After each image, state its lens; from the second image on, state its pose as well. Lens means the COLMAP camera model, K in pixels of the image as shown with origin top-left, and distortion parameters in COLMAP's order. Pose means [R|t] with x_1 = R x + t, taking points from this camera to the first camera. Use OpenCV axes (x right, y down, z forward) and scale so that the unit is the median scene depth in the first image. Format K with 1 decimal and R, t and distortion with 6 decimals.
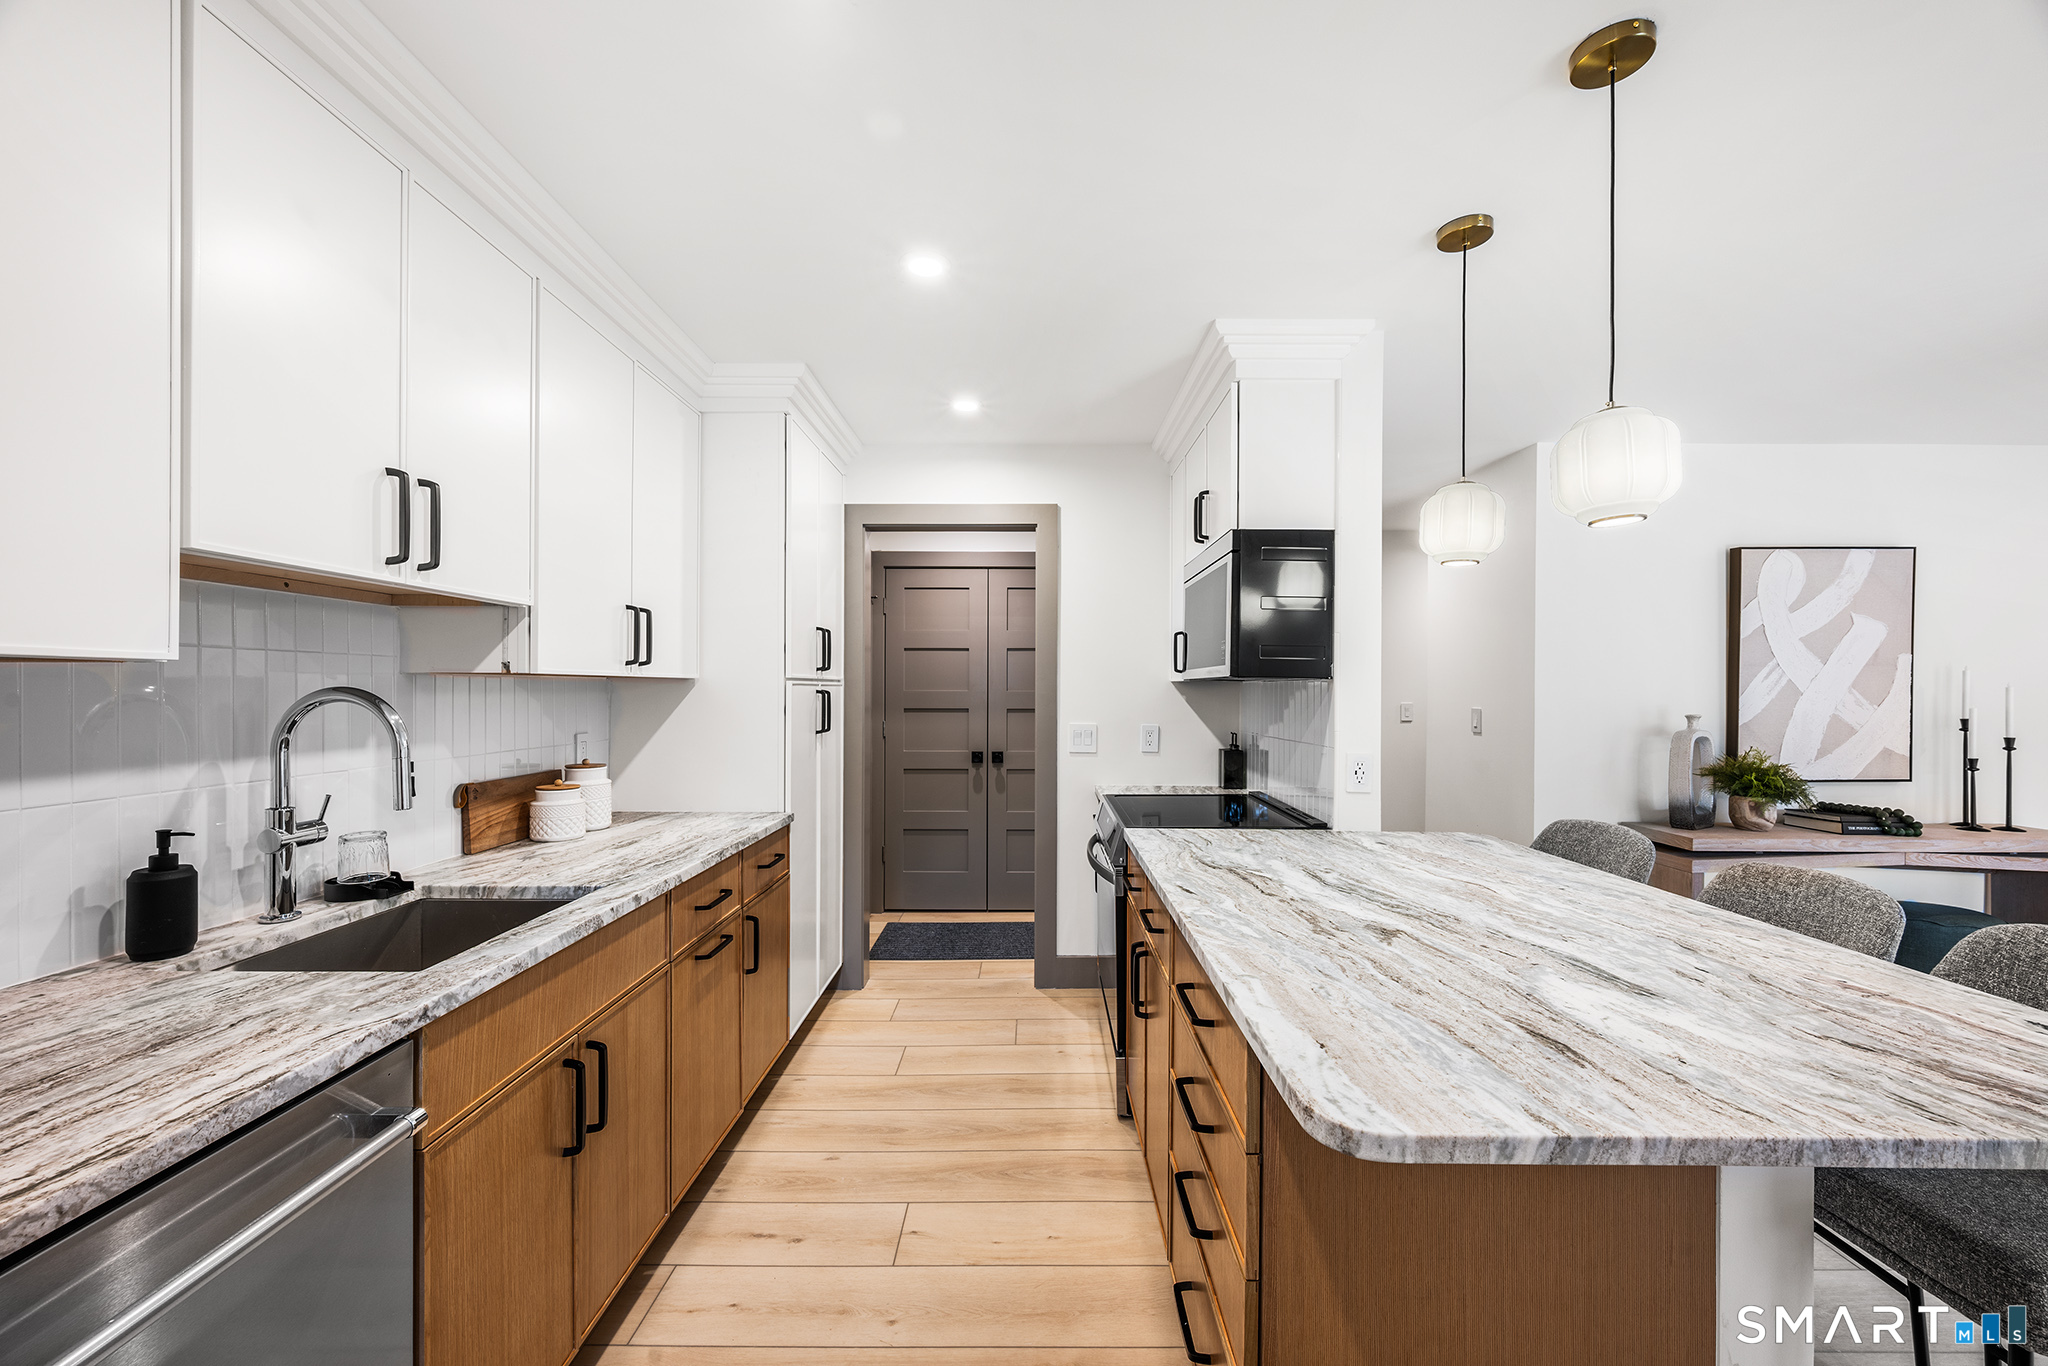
lens RADIAL K [[802.8, 0, 1031.7], [0, 802.8, 692.2], [0, 0, 1]] dist [-0.000918, -0.000342]
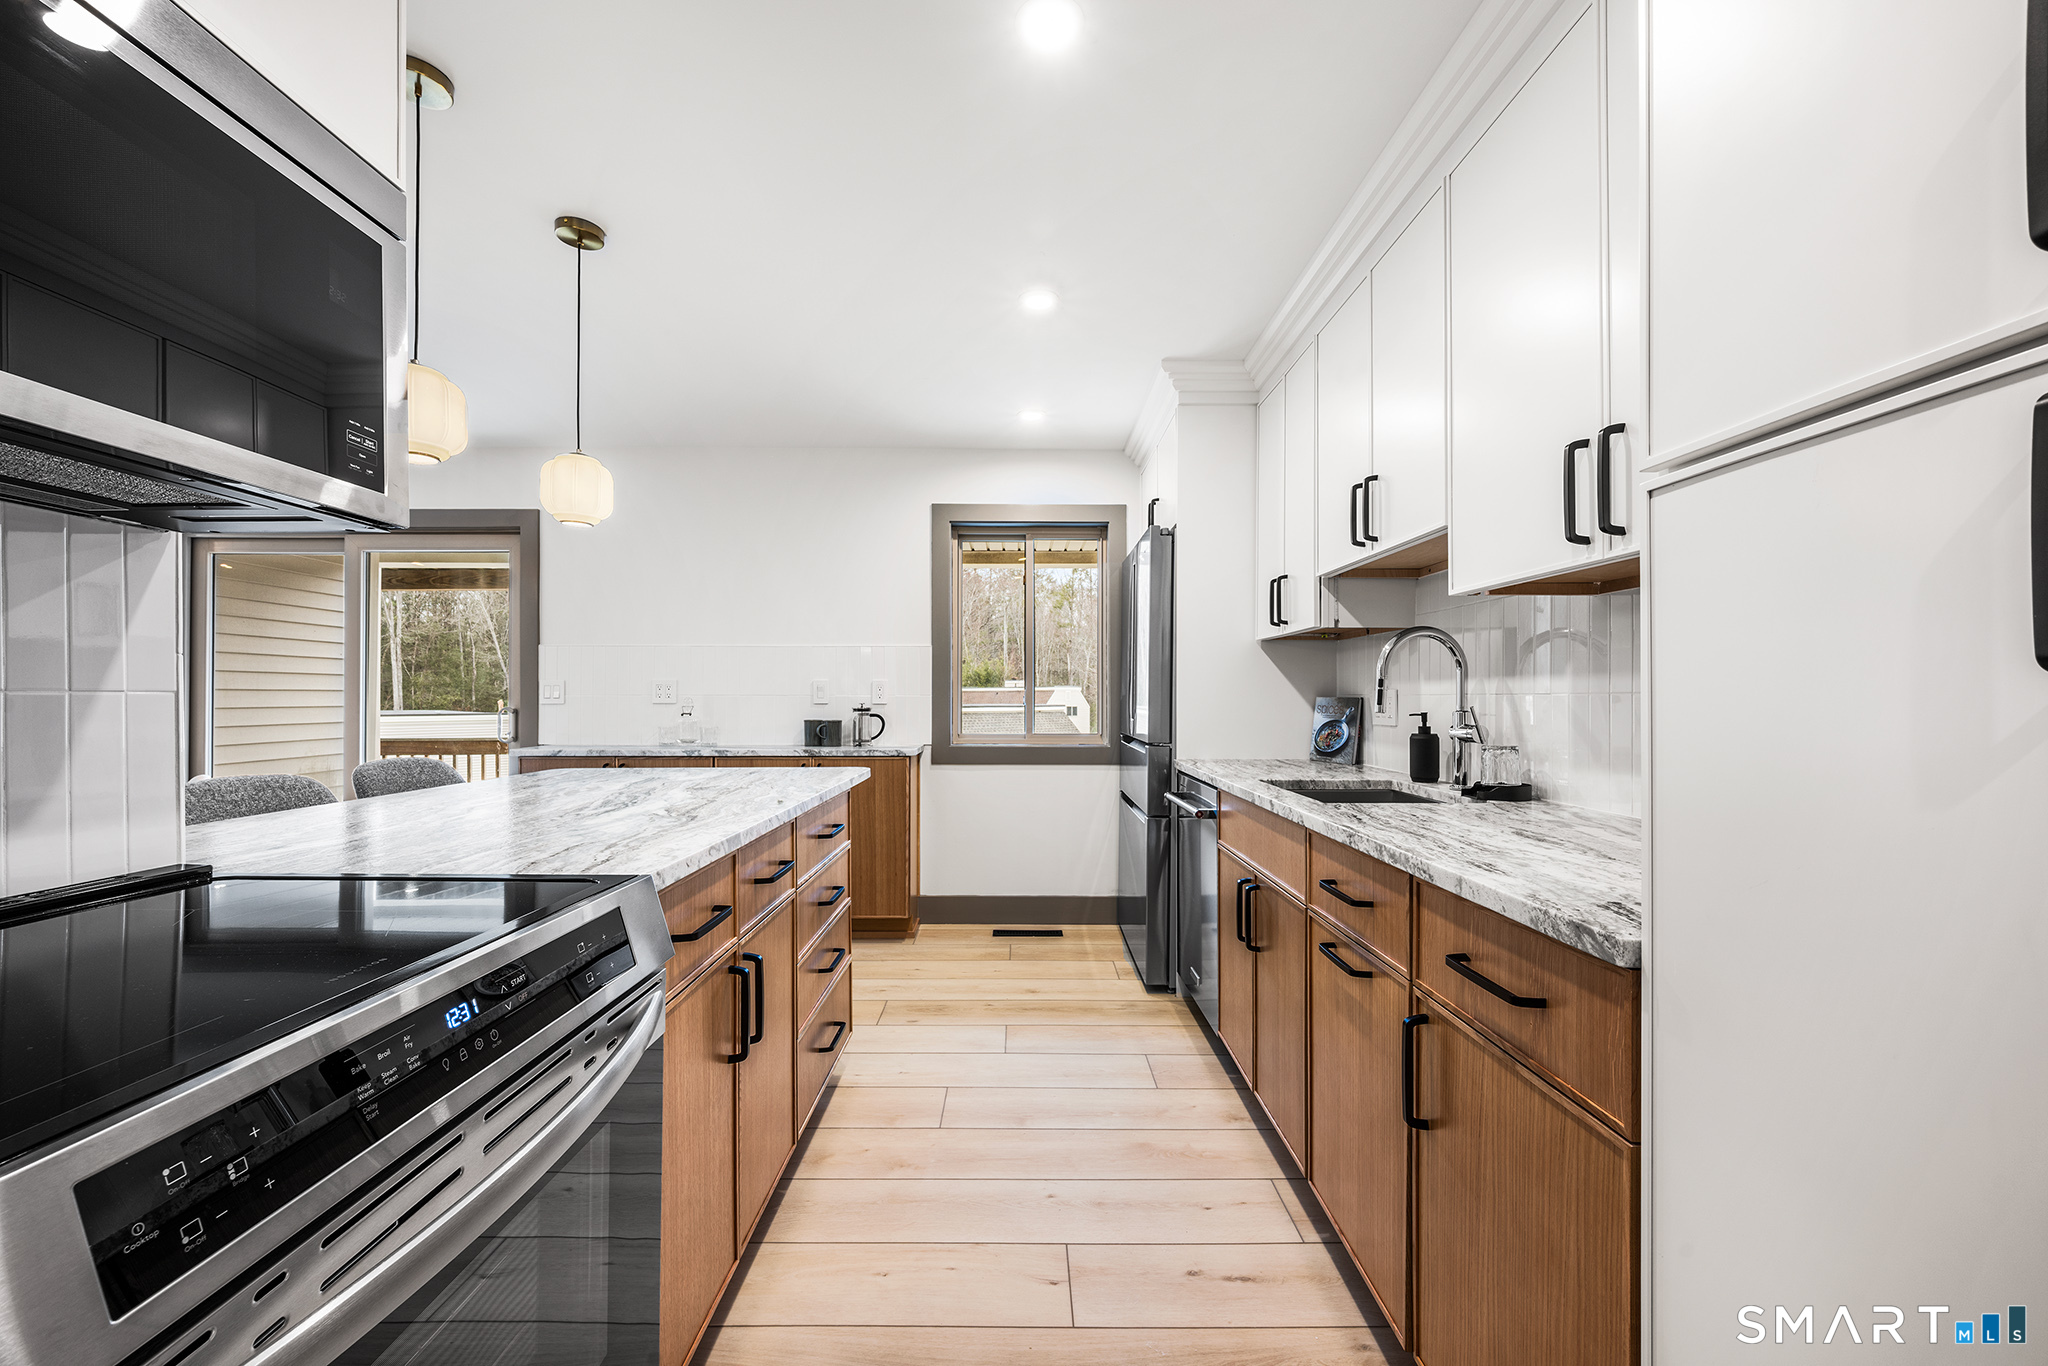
lens RADIAL K [[815.2, 0, 1024.0], [0, 815.2, 683.0], [0, 0, 1]] dist [-0.001781, -0.000144]
pose [[-0.999984, -0.002901, -0.004796, -0.144223], [-0.002851, 0.999944, -0.010230, 0.107760], [0.004826, -0.010216, -0.999936, 2.426272]]
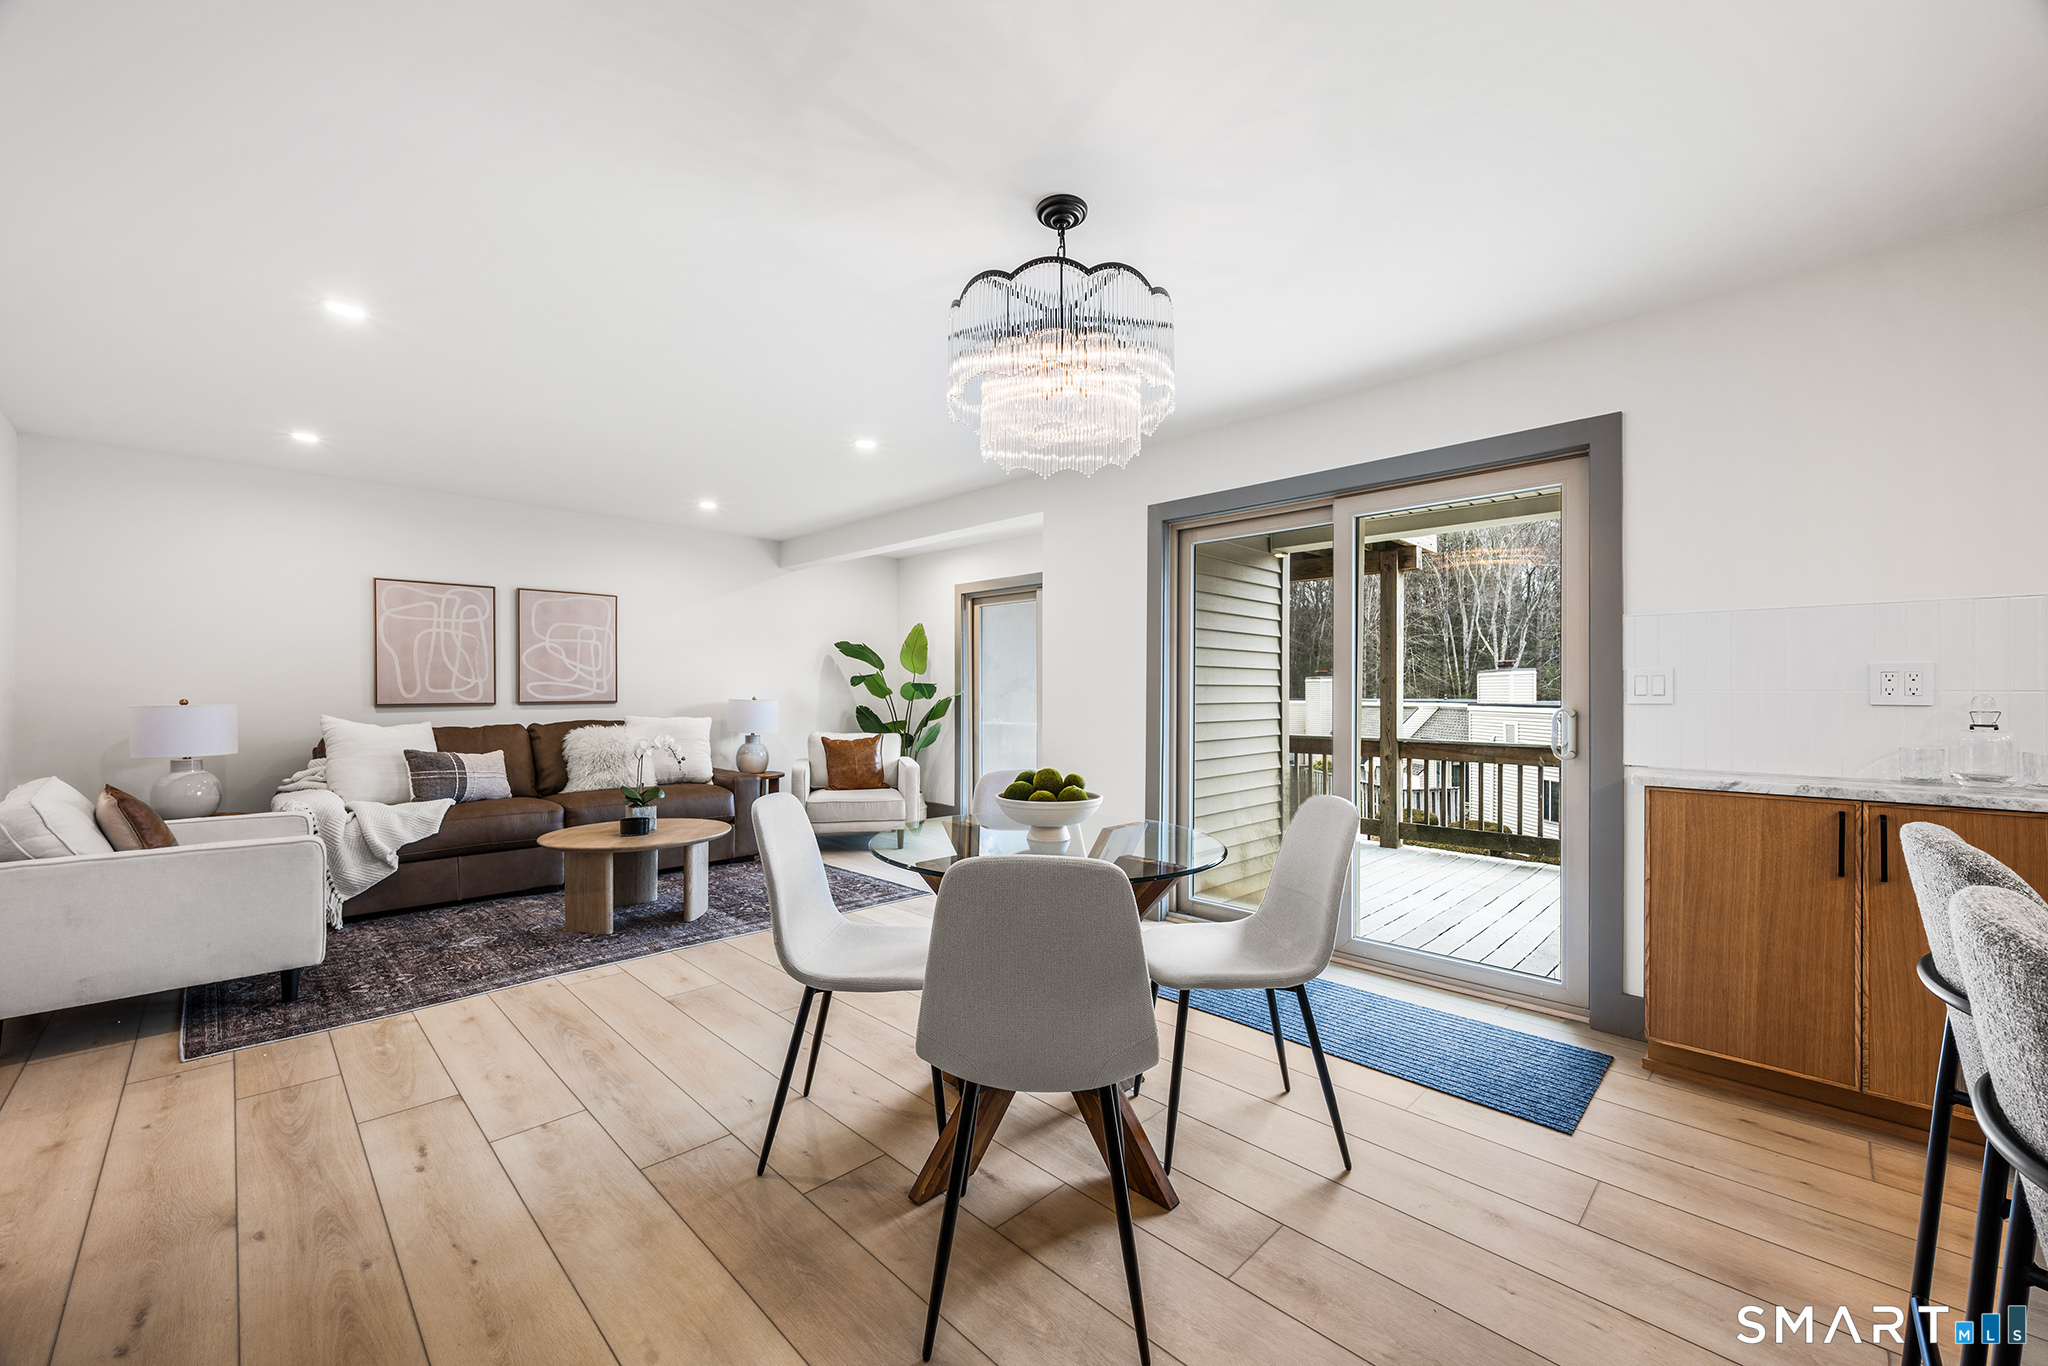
lens RADIAL K [[802.8, 0, 1031.7], [0, 802.8, 692.2], [0, 0, 1]] dist [-0.000918, -0.000342]
pose [[-0.707689, -0.004953, 0.706507, 1.152670], [-0.001520, 0.999984, 0.005488, 0.120639], [-0.706523, 0.002810, -0.707685, 1.885547]]
